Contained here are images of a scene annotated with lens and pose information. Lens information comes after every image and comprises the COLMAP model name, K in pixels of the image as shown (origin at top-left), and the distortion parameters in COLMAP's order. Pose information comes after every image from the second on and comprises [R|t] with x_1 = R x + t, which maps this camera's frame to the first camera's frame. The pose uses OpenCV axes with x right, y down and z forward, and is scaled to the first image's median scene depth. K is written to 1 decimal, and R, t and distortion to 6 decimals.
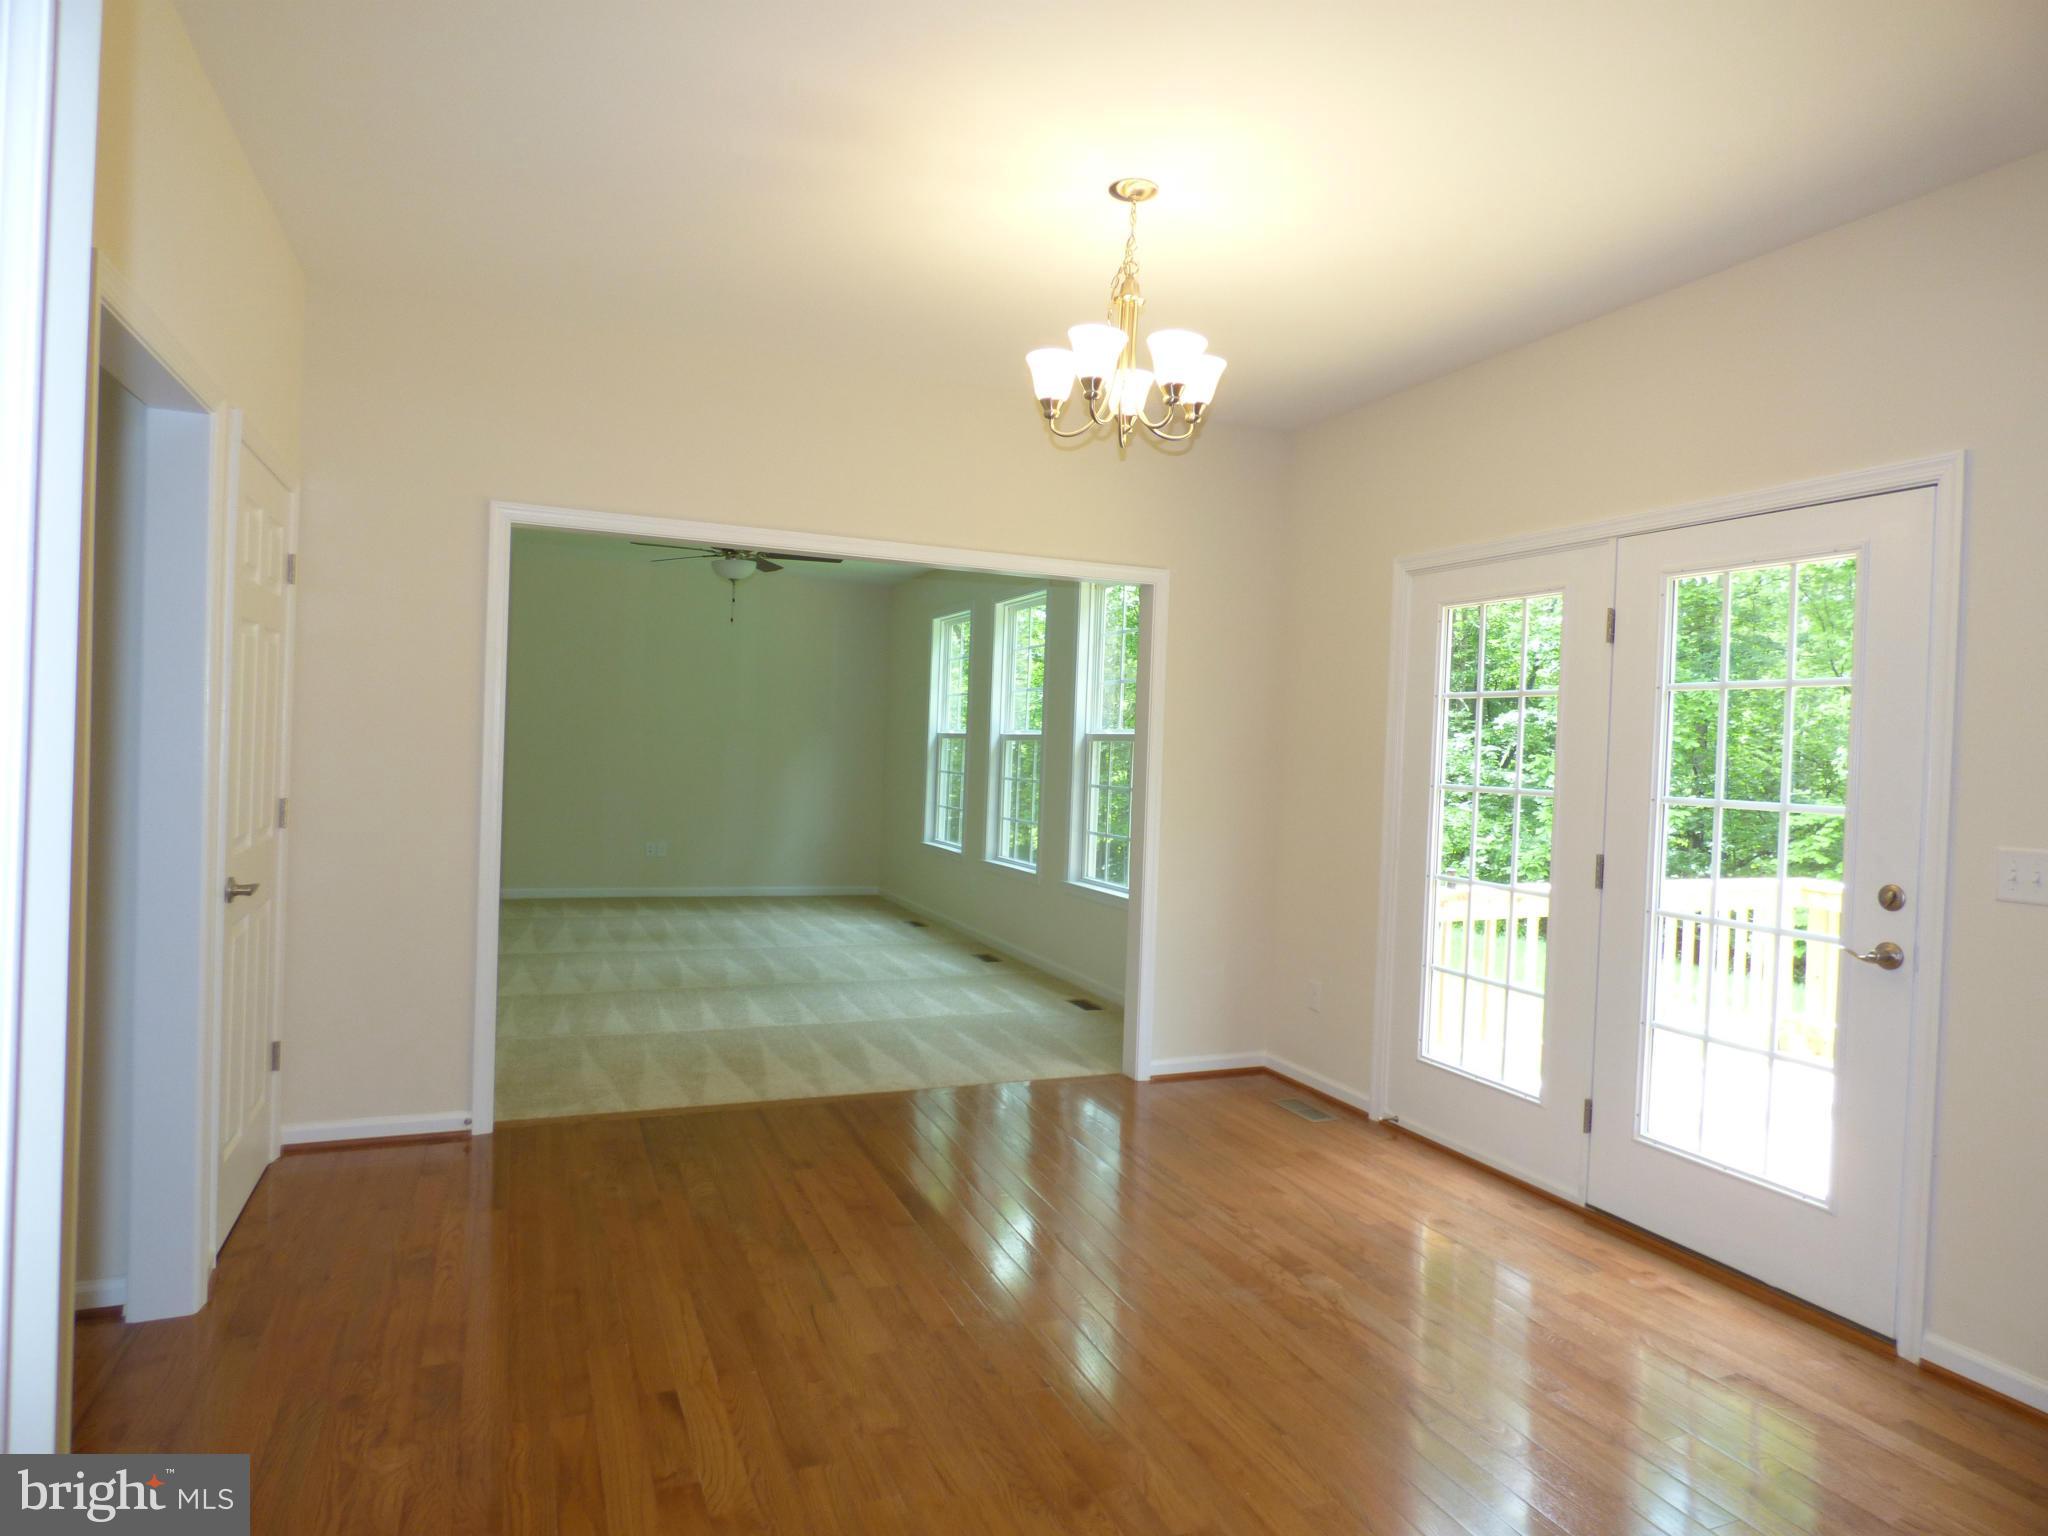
lens RADIAL K [[1311.8, 0, 1024.0], [0, 1311.8, 768.0], [0, 0, 1]] dist [0.018270, -0.038043]
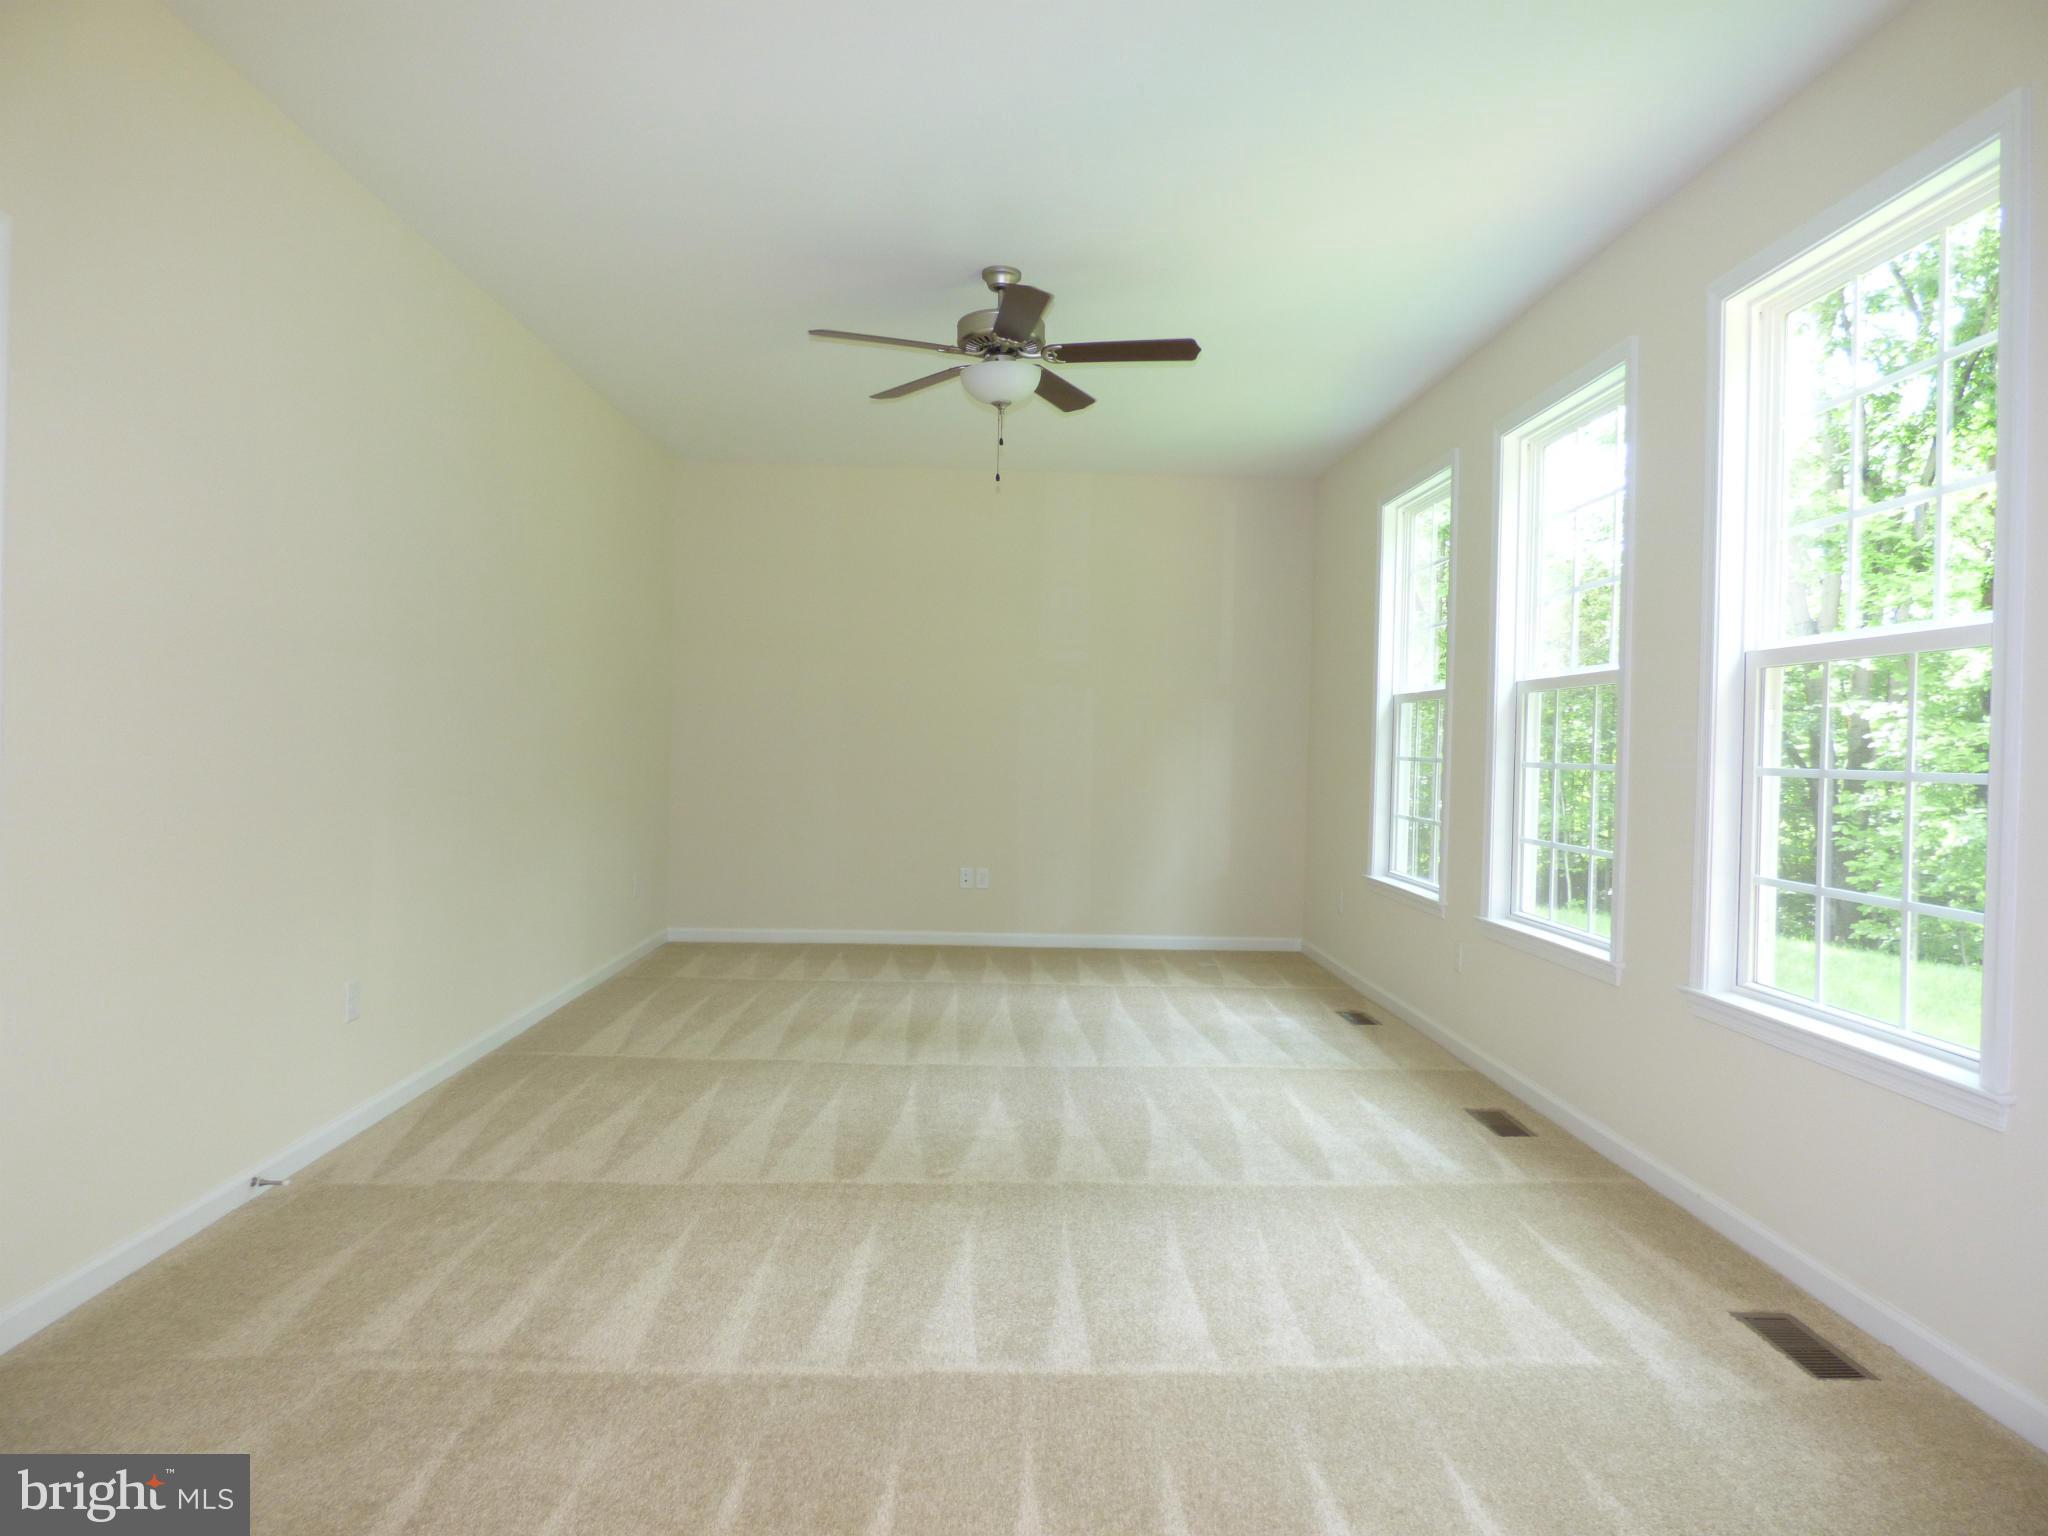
lens RADIAL K [[1311.8, 0, 1024.0], [0, 1311.8, 768.0], [0, 0, 1]] dist [0.018270, -0.038043]
pose [[0.941945, -0.011178, -0.335580, -0.025987], [0.009357, 0.999931, -0.007042, 0.010905], [0.335636, 0.003493, 0.941985, 0.416498]]
